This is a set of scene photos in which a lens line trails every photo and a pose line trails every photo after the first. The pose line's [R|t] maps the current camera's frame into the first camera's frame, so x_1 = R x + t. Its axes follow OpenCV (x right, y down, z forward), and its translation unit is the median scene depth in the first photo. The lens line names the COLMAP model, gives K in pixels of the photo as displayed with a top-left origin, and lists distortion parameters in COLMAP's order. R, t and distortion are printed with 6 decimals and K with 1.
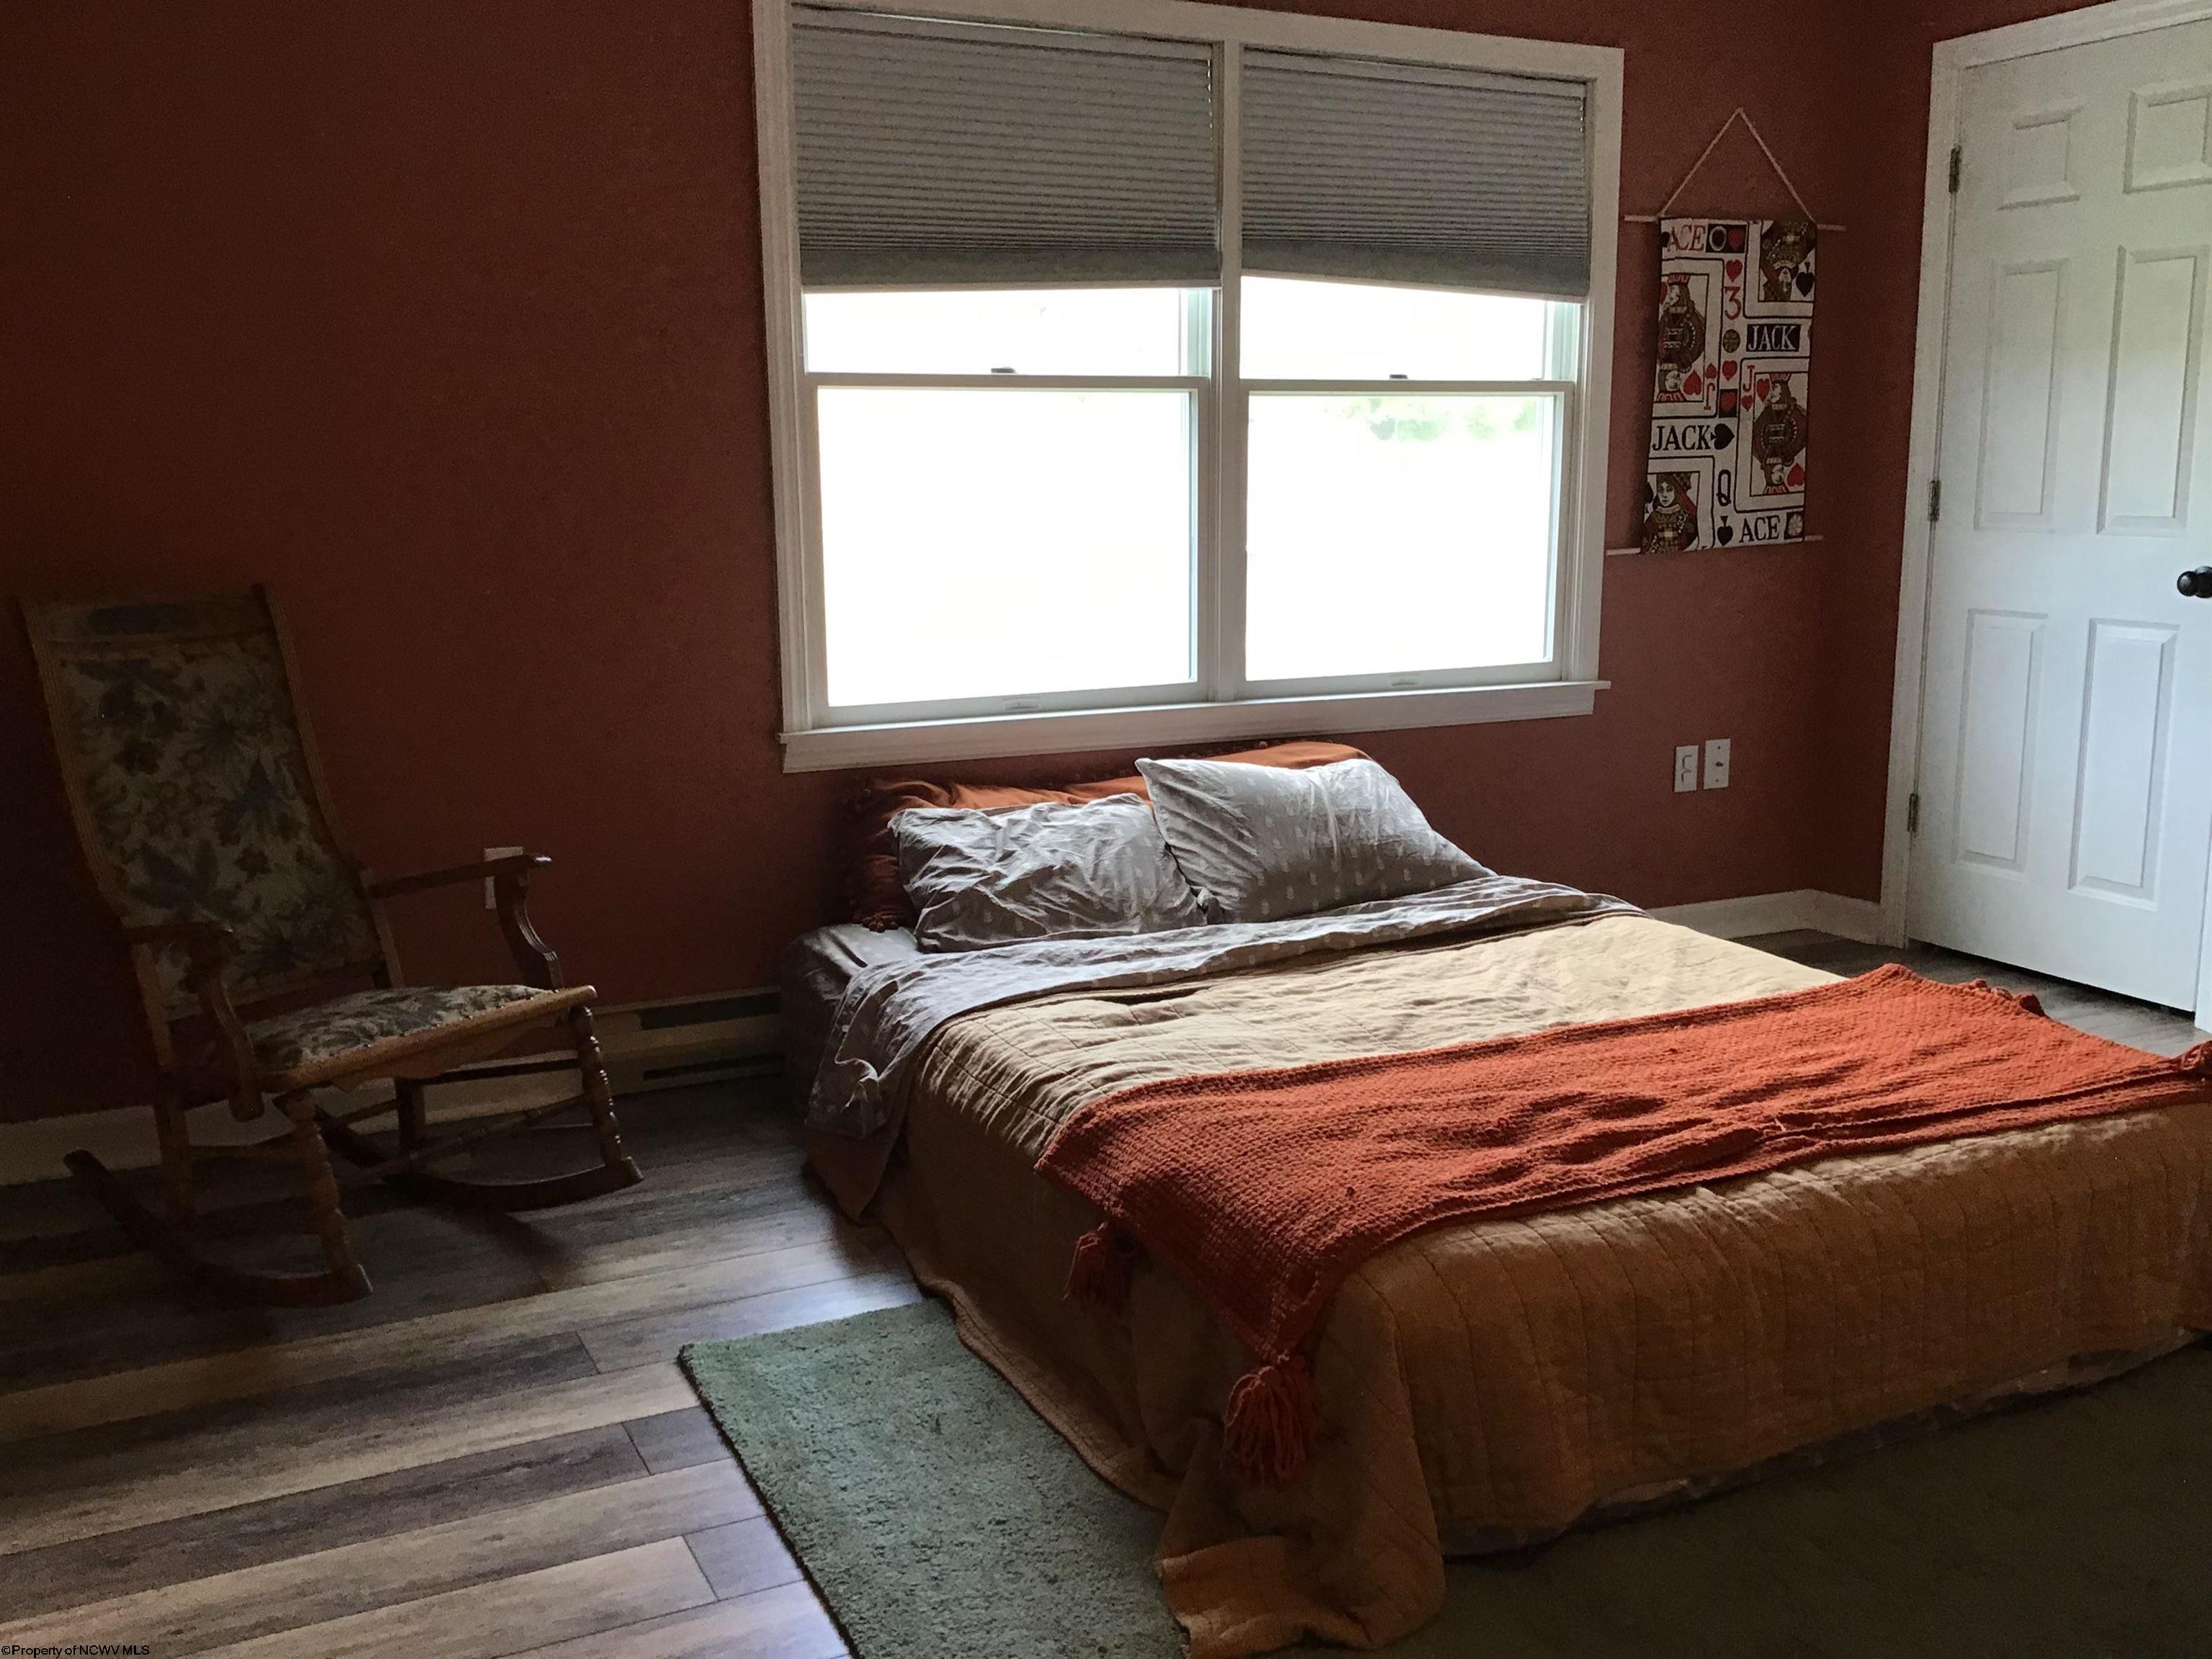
lens RADIAL K [[2026.4, 0, 1094.0], [0, 2026.4, 824.7], [0, 0, 1]] dist [0.135310, -0.264079]
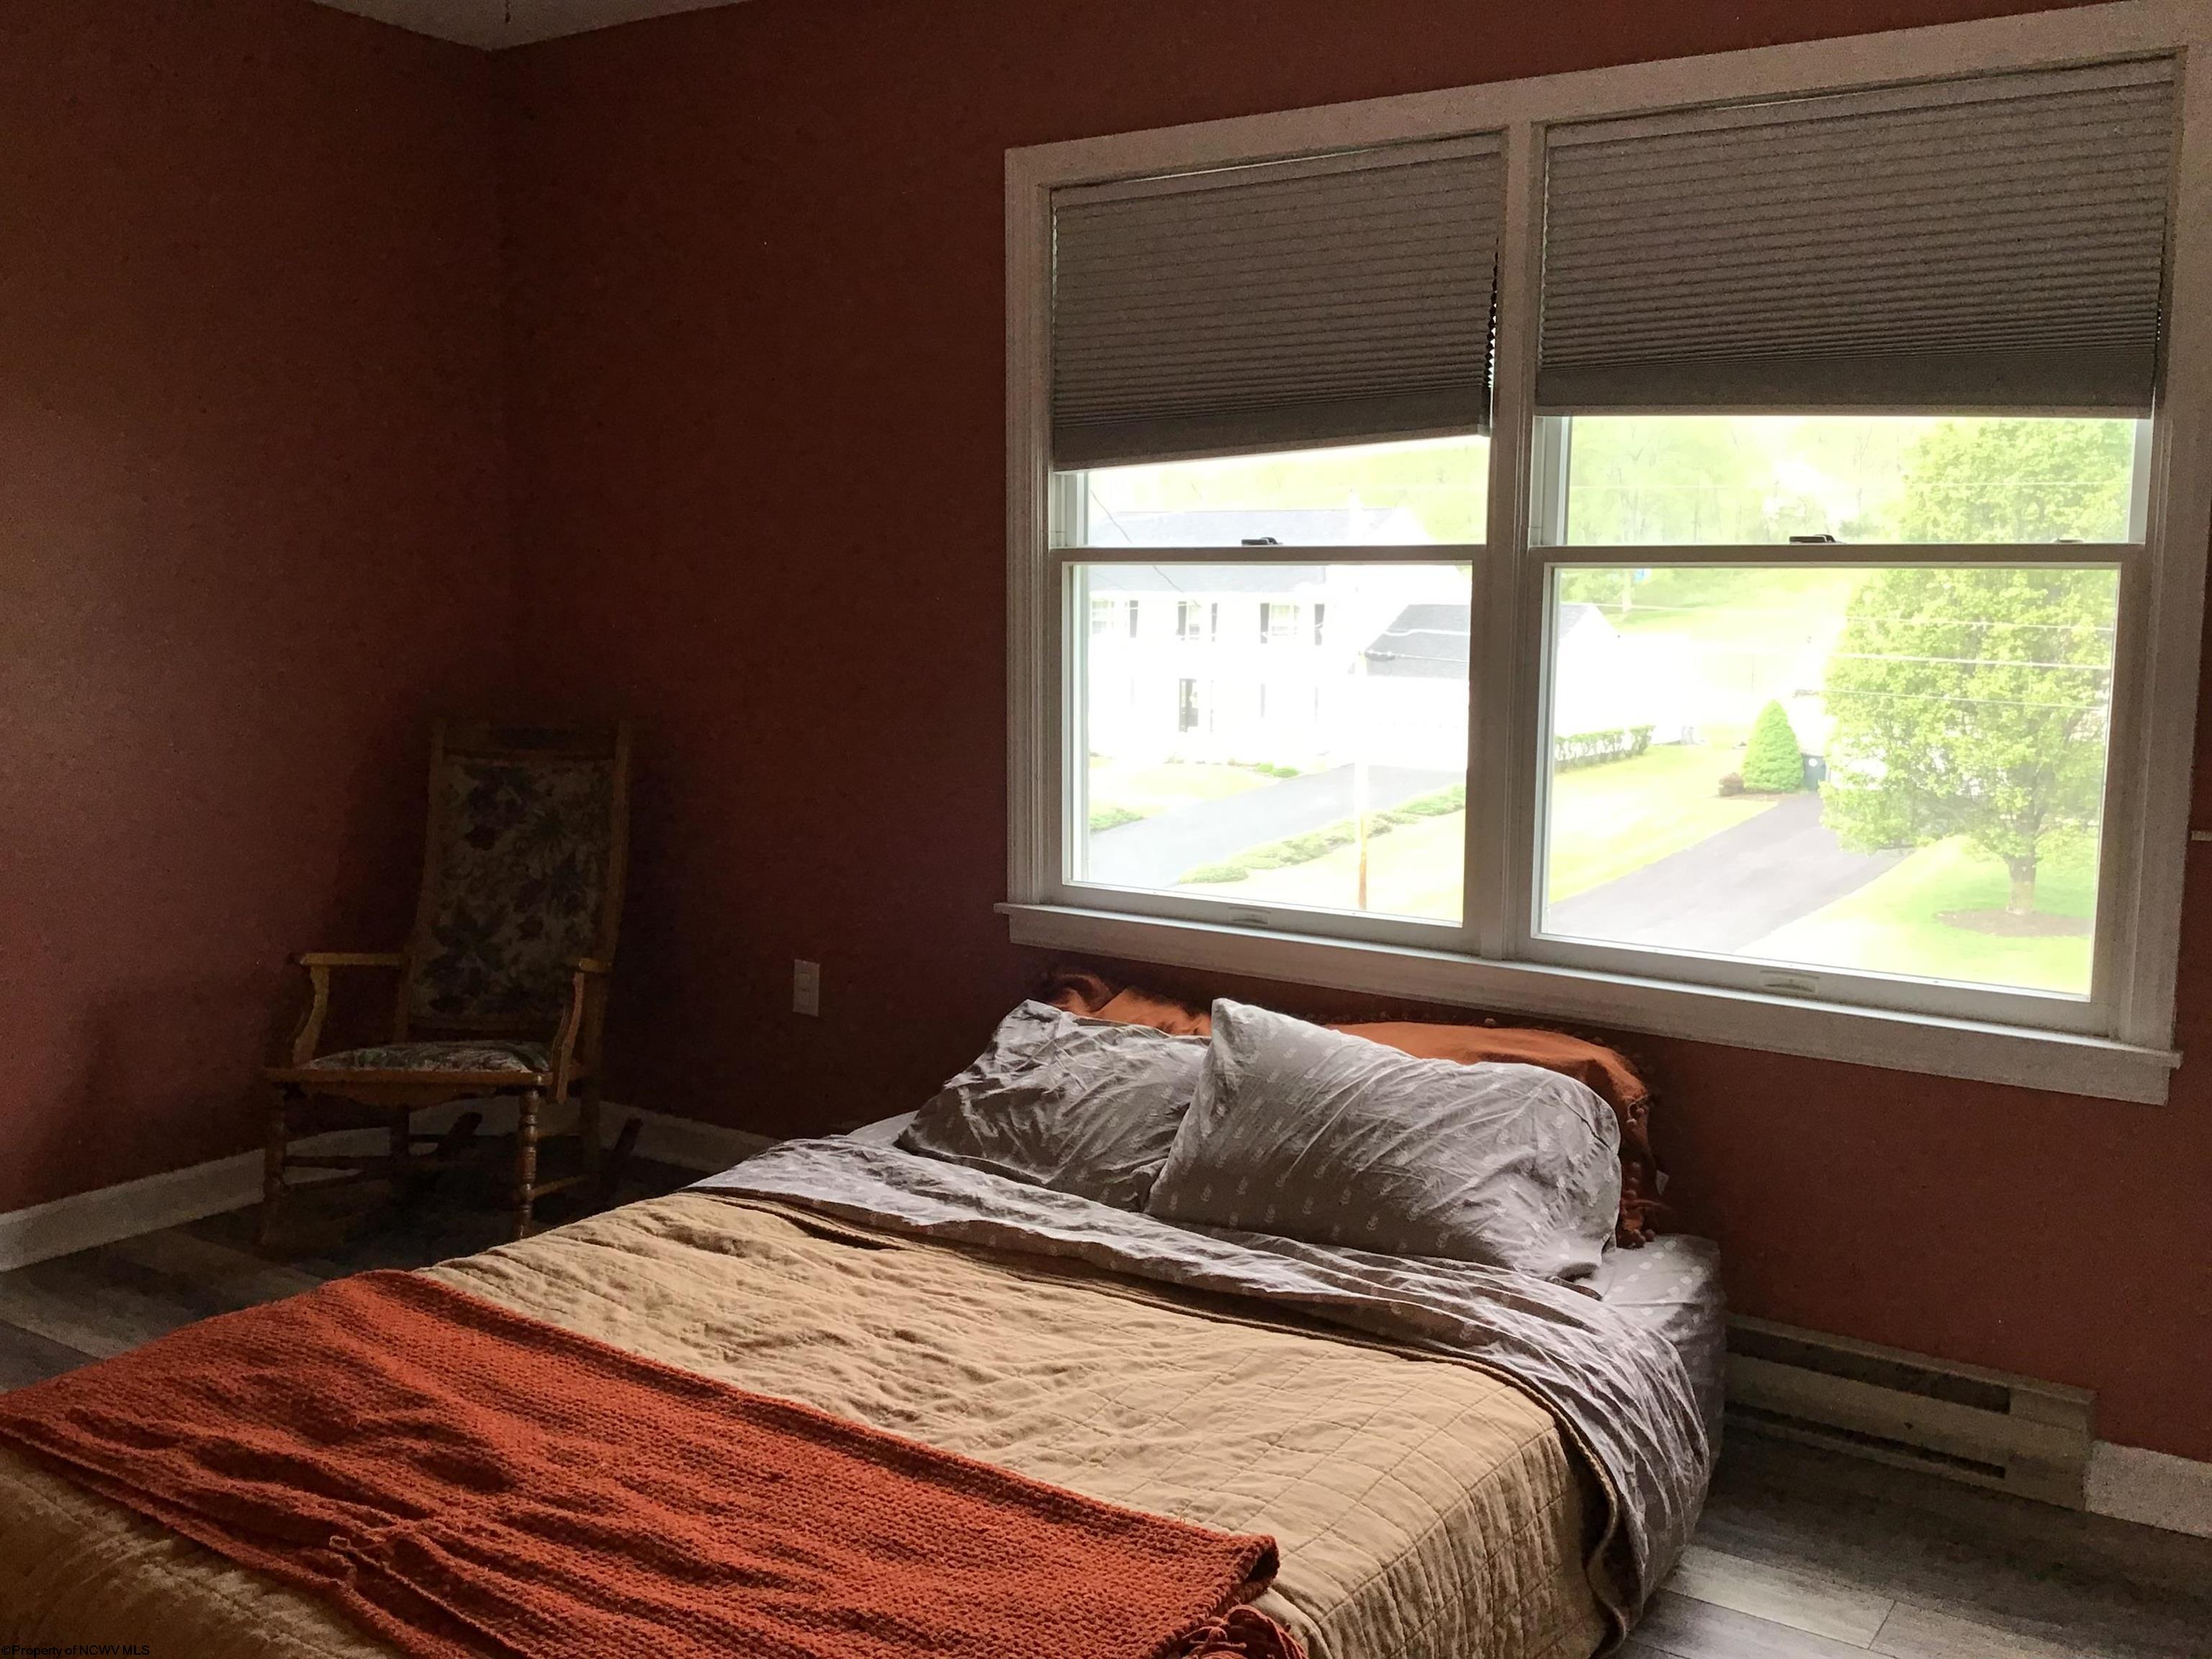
lens RADIAL K [[2026.4, 0, 1094.0], [0, 2026.4, 824.7], [0, 0, 1]] dist [0.135310, -0.264079]
pose [[0.482654, 0.119526, -0.867617, 0.815154], [-0.163186, 0.985569, 0.044996, -0.149841], [0.860474, 0.119865, 0.495194, 0.593913]]
